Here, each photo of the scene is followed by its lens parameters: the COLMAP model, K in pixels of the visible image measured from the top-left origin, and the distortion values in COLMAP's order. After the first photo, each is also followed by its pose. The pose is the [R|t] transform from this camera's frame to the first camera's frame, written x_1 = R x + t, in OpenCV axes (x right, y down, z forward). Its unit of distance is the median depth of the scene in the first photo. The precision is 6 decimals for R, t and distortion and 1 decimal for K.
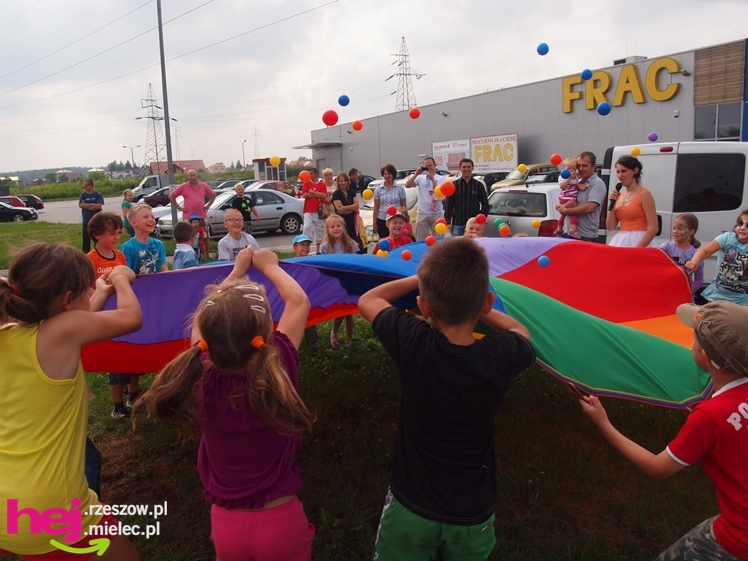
lens RADIAL K [[1017.3, 0, 374.0], [0, 1017.3, 280.5], [0, 0, 1]] dist [-0.043773, 0.022197]
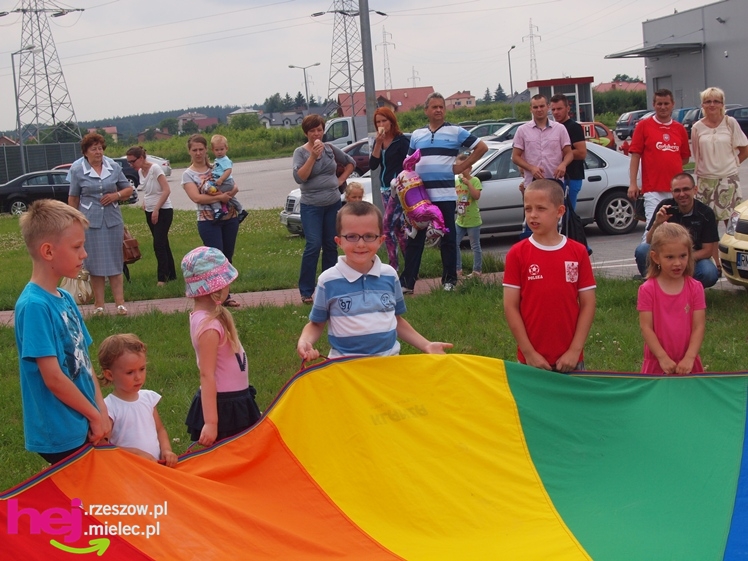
lens RADIAL K [[1017.3, 0, 374.0], [0, 1017.3, 280.5], [0, 0, 1]] dist [-0.043773, 0.022197]
pose [[0.974563, 0.007572, -0.223986, -0.078239], [0.003185, 0.998860, 0.047625, -0.041934], [0.224091, -0.047127, 0.973428, 0.466966]]
